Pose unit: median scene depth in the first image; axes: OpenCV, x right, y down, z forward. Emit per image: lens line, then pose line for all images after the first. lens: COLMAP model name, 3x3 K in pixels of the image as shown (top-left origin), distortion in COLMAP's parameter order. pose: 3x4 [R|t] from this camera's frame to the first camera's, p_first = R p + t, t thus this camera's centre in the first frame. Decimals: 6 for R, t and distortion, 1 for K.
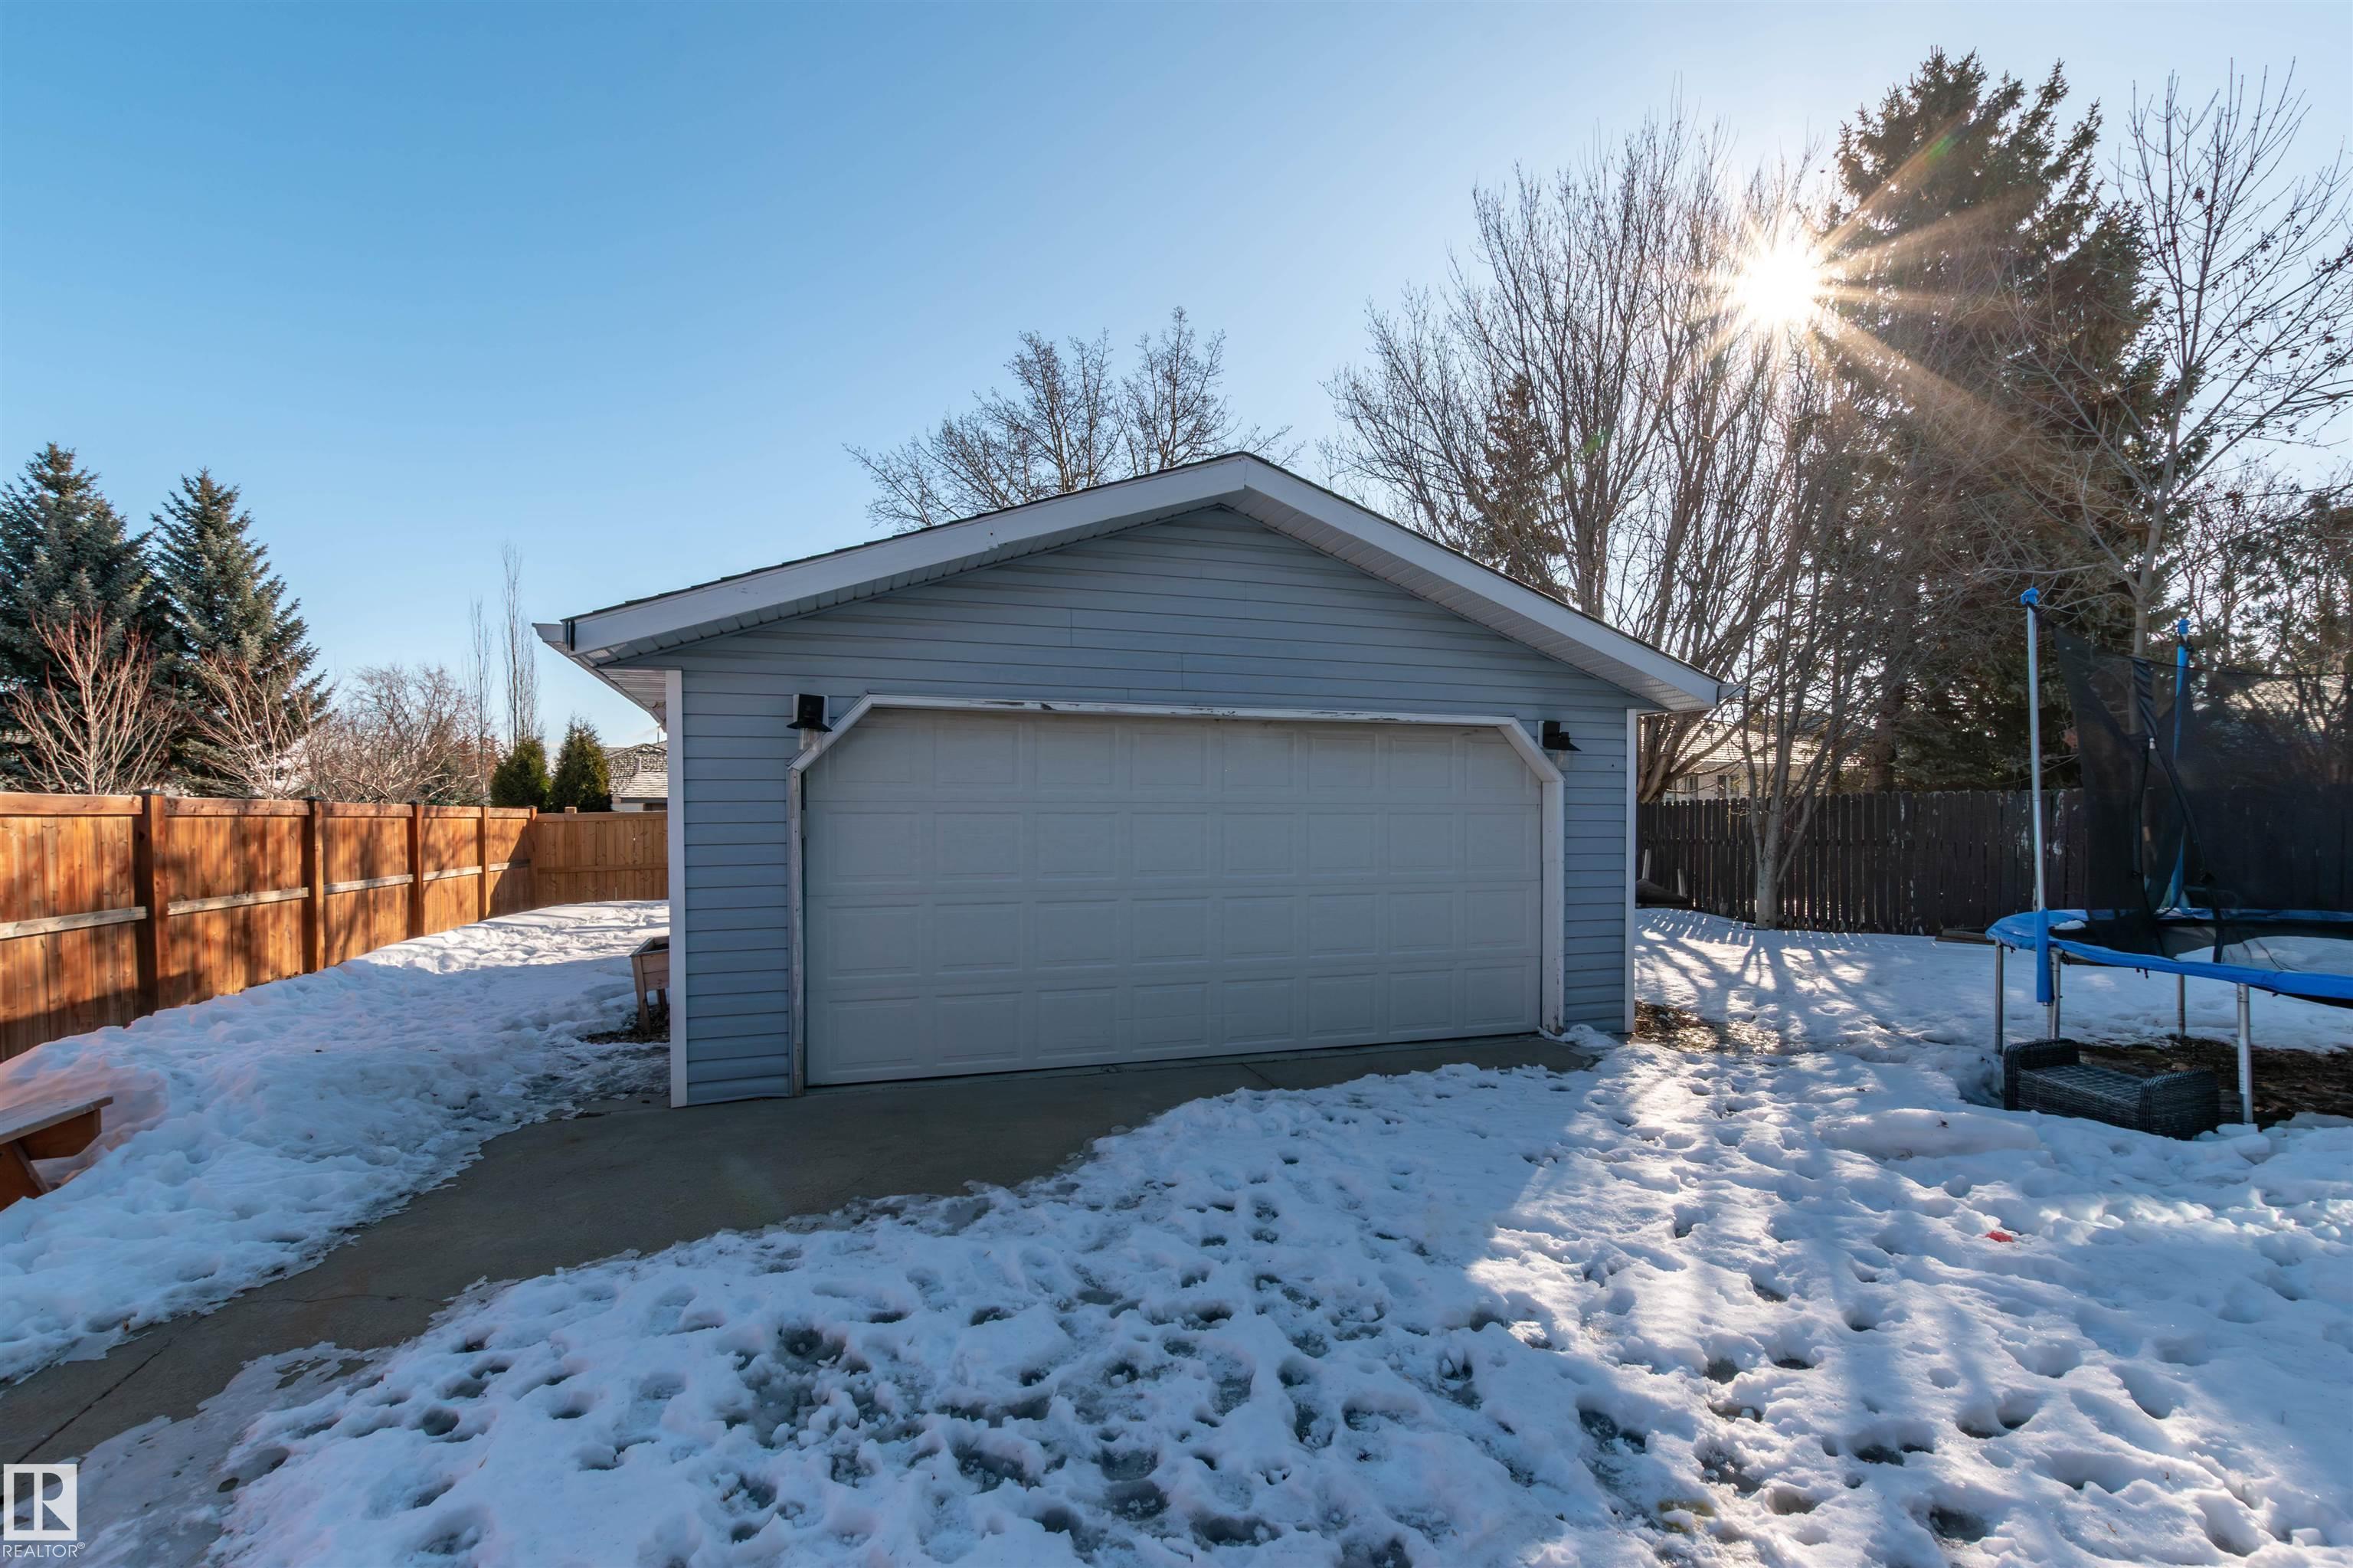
lens RADIAL K [[1066.8, 0, 1191.7], [0, 1066.8, 829.6], [0, 0, 1]] dist [0.001972, 0.000211]
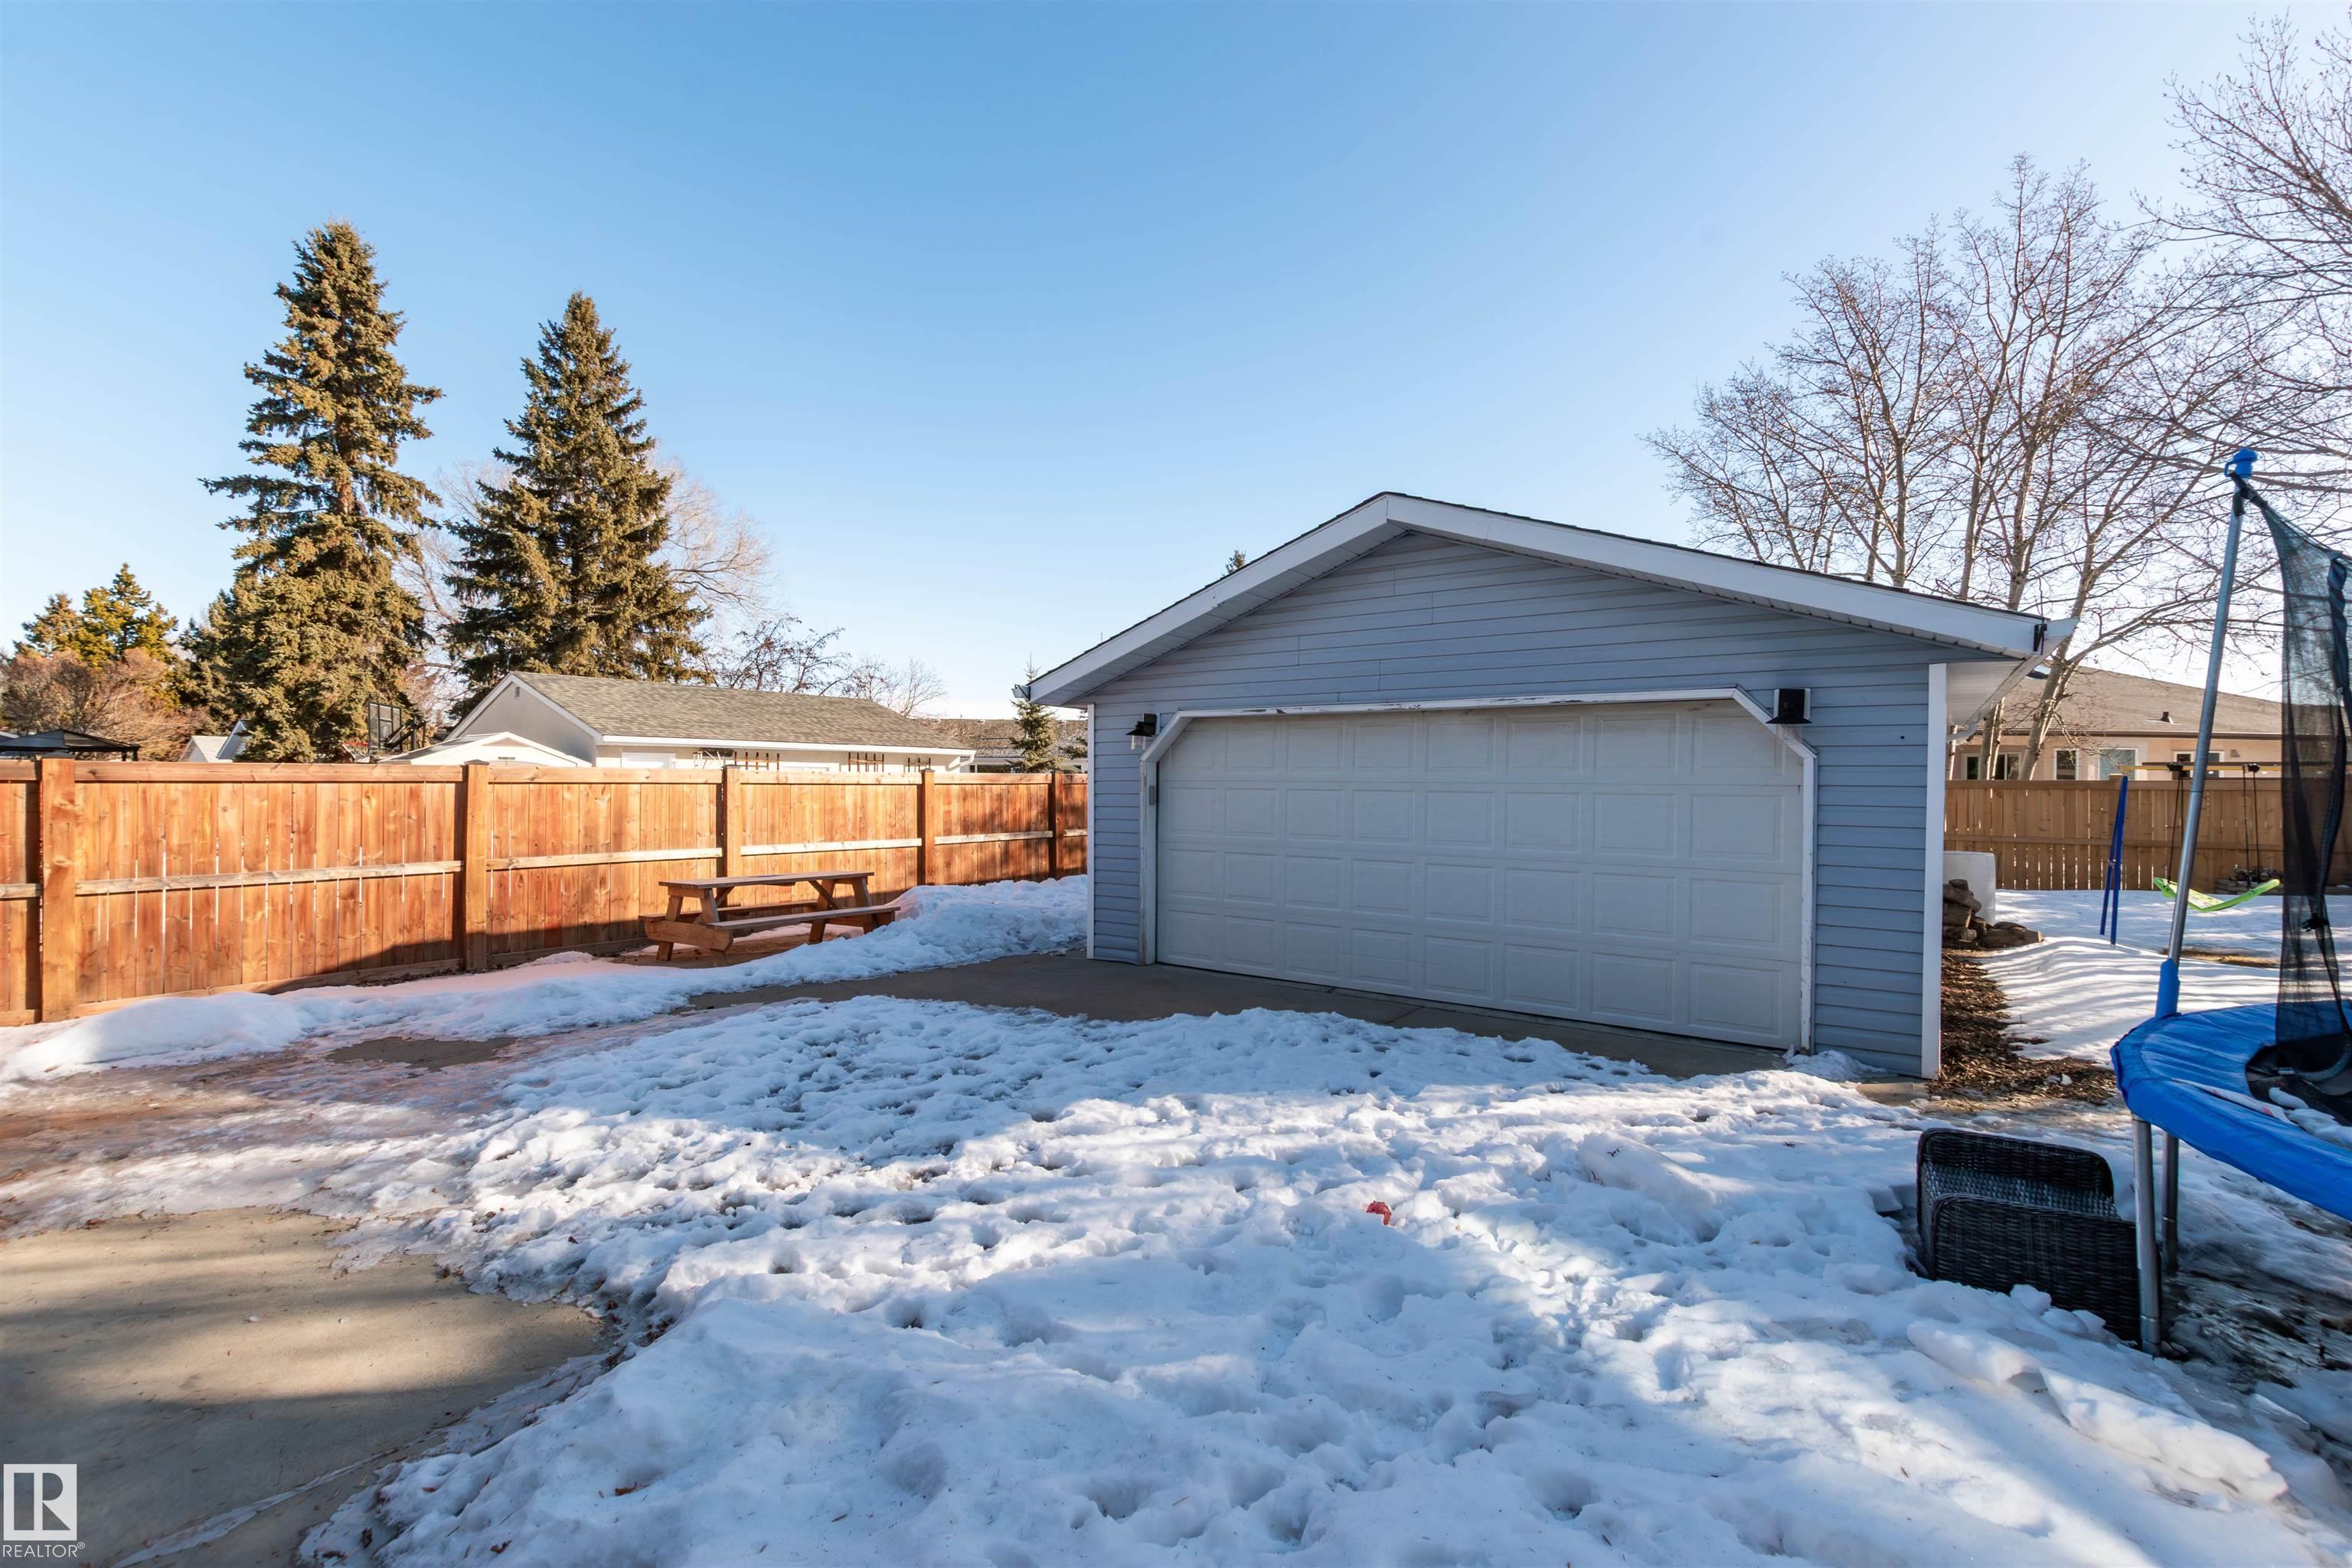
lens RADIAL K [[1040.3, 0, 1187.1], [0, 1040.3, 782.3], [0, 0, 1]] dist [-0.002858, -0.000027]
pose [[0.578501, 0.007623, -0.815646, 0.833135], [-0.014839, 0.999889, -0.001180, -0.020771], [0.815547, 0.012787, 0.578550, 0.134193]]
